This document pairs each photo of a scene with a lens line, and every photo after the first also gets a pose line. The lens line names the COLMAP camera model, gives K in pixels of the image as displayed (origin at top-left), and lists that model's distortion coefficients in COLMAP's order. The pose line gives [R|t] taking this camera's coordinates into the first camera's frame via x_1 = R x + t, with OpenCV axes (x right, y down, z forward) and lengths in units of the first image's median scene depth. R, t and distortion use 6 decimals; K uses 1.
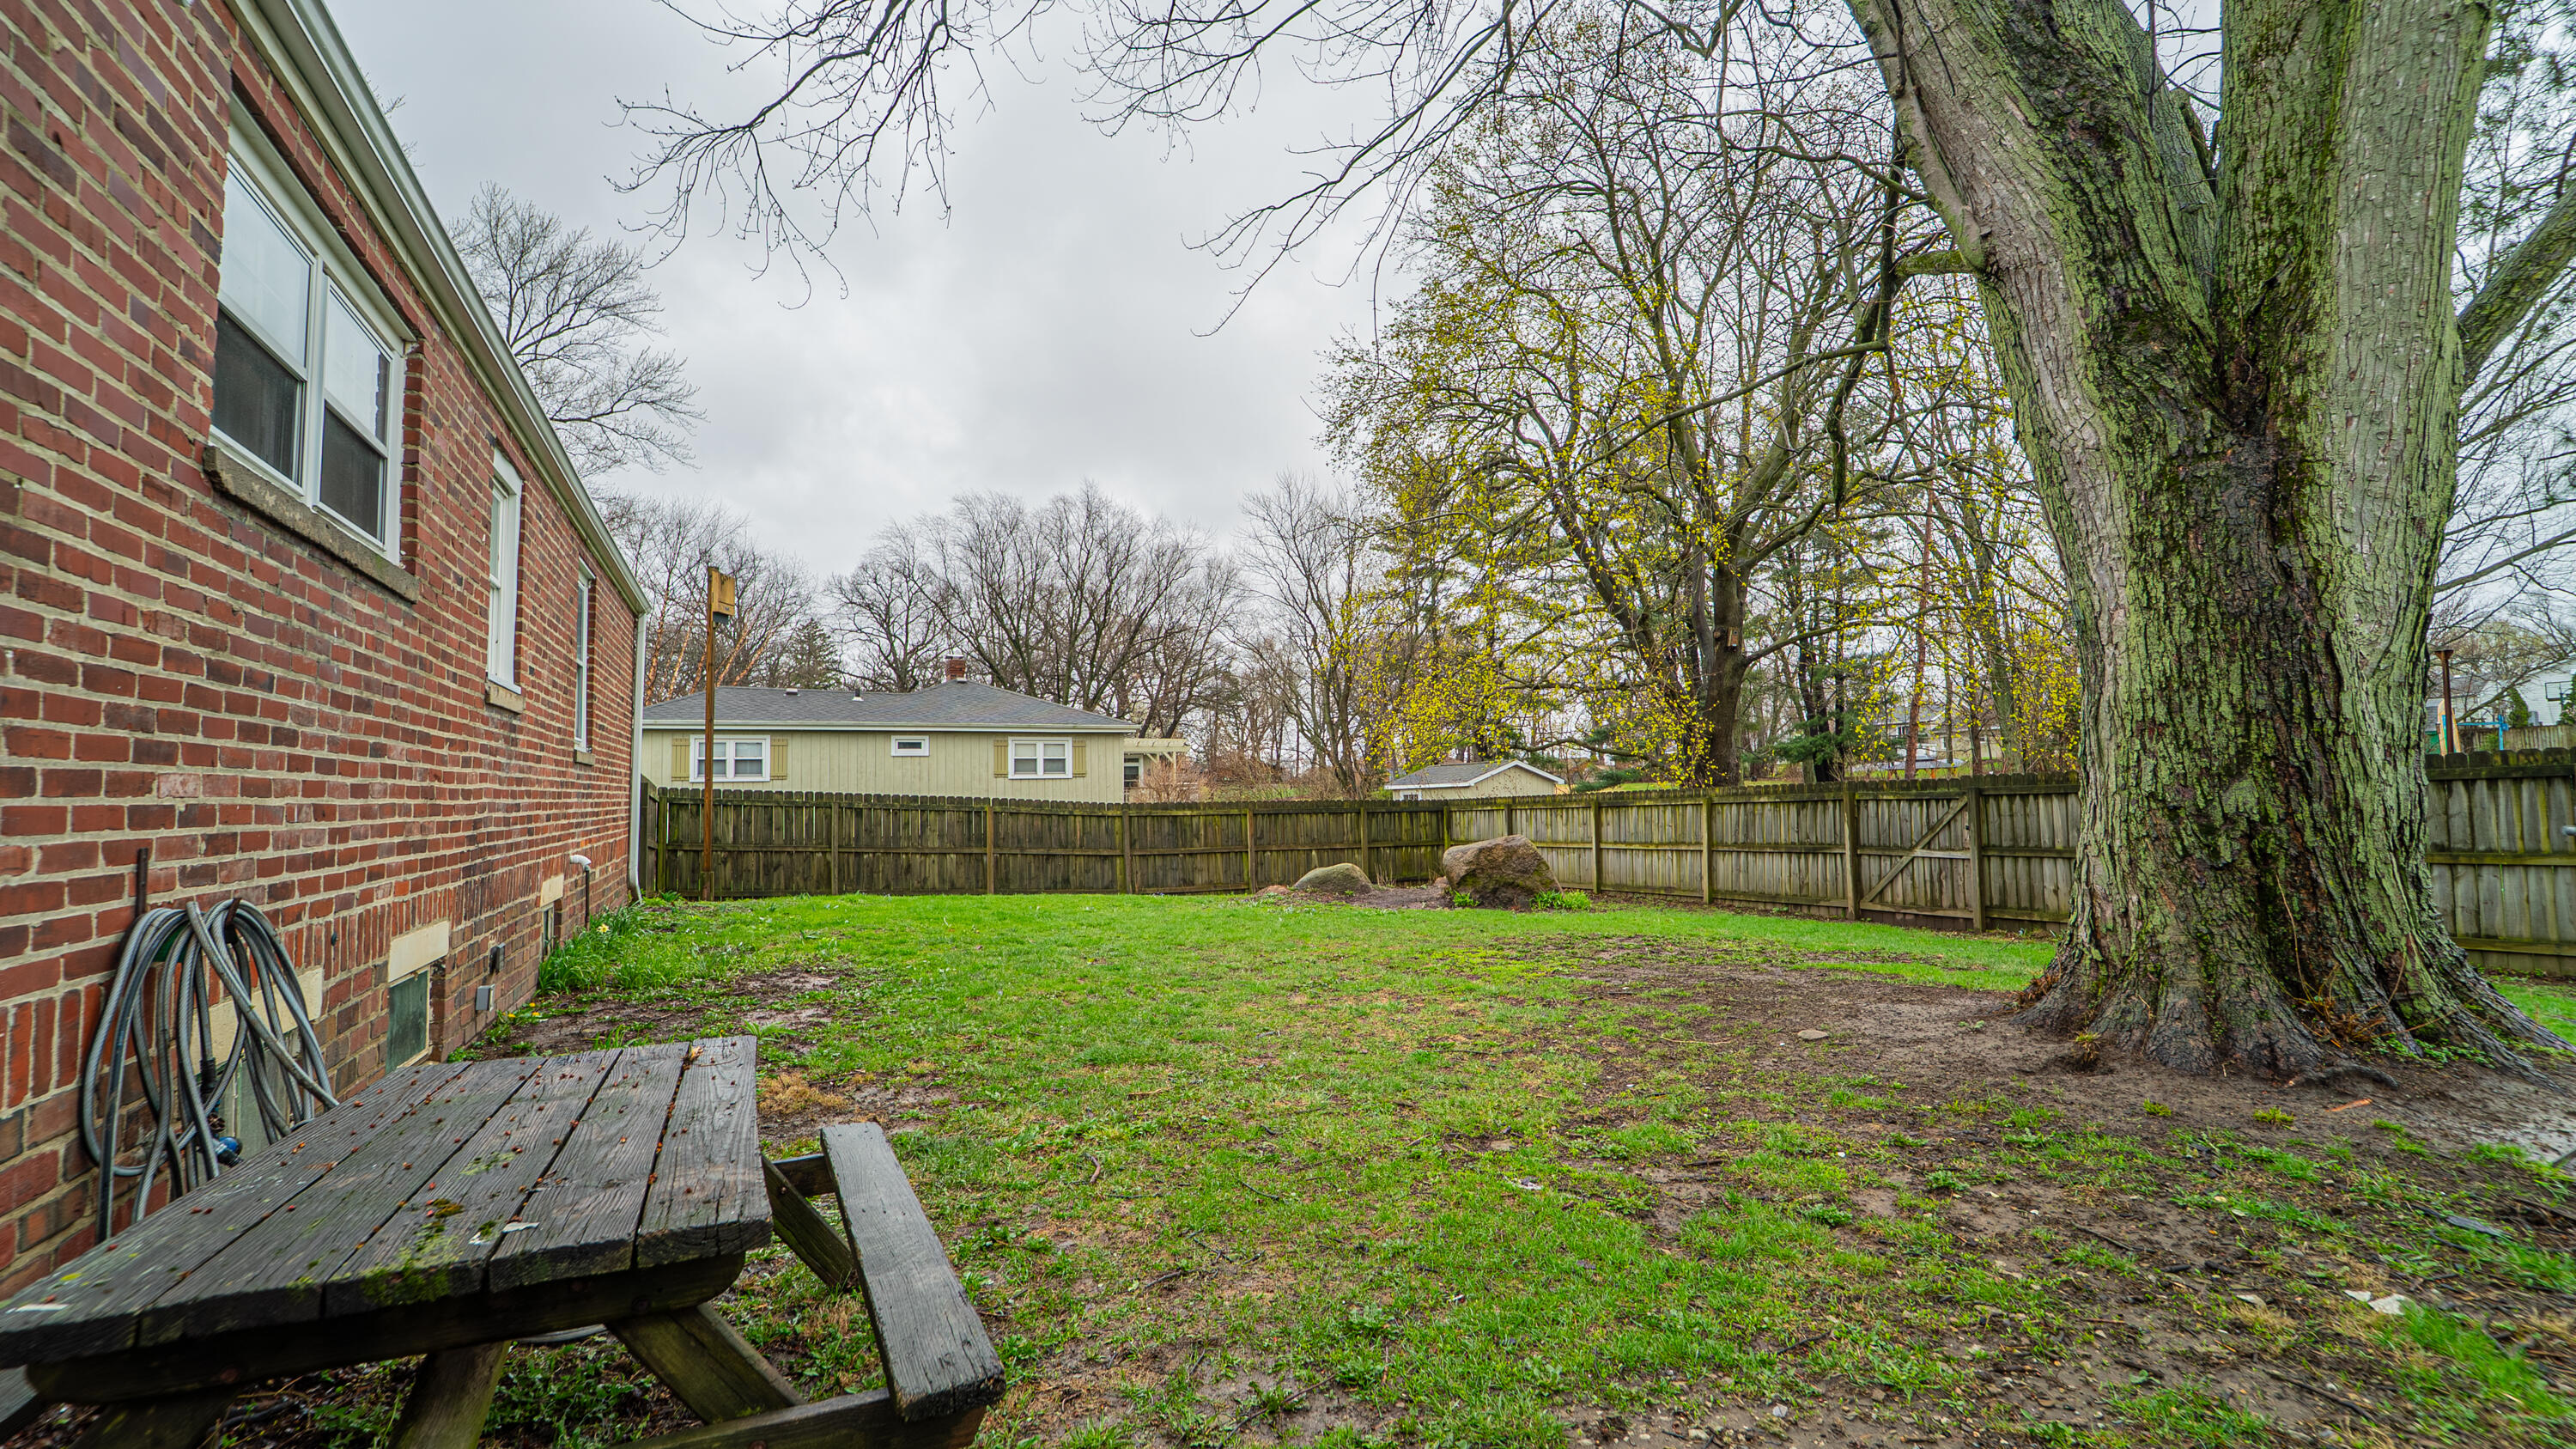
lens RADIAL K [[1028.3, 0, 1308.2], [0, 1028.3, 727.4], [0, 0, 1]] dist [-0.001538, -0.000674]
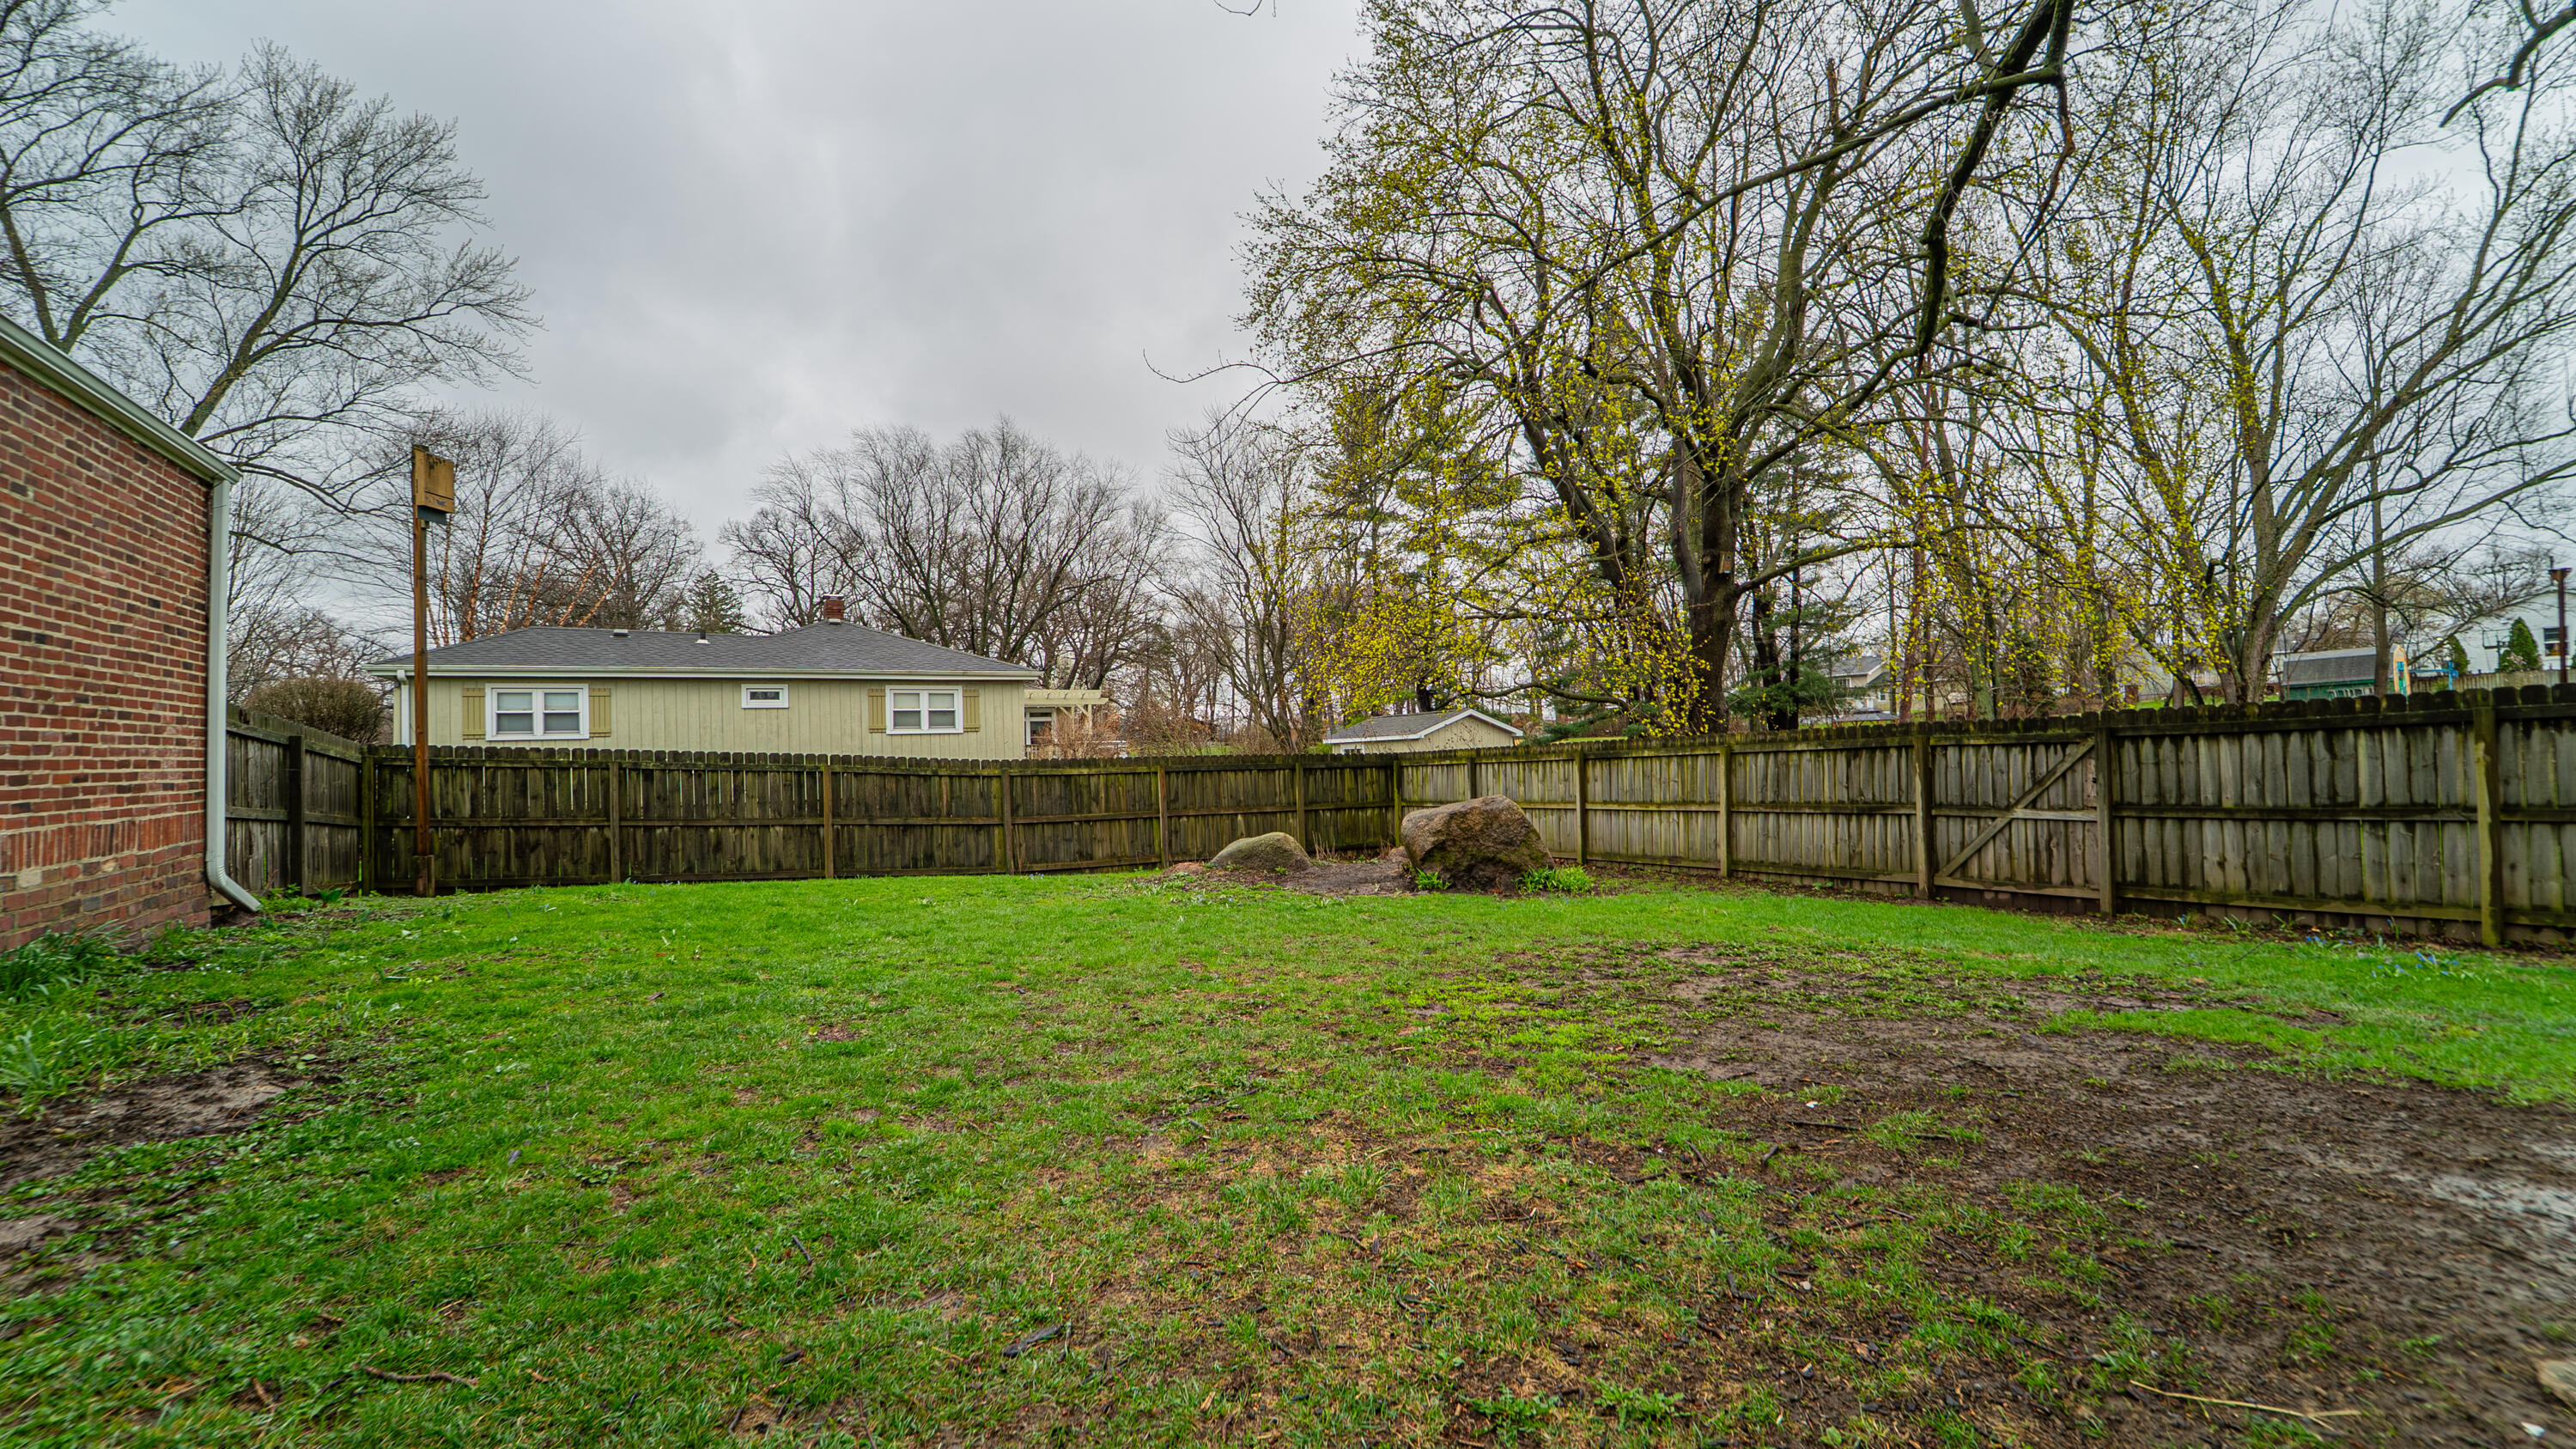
lens RADIAL K [[1042.0, 0, 1281.1], [0, 1042.0, 724.3], [0, 0, 1]] dist [0.002895, -0.003490]
pose [[0.999356, -0.008260, 0.034912, 0.009395], [0.006925, 0.999247, 0.038174, 0.013259], [-0.035201, -0.037908, 0.998661, 0.147618]]
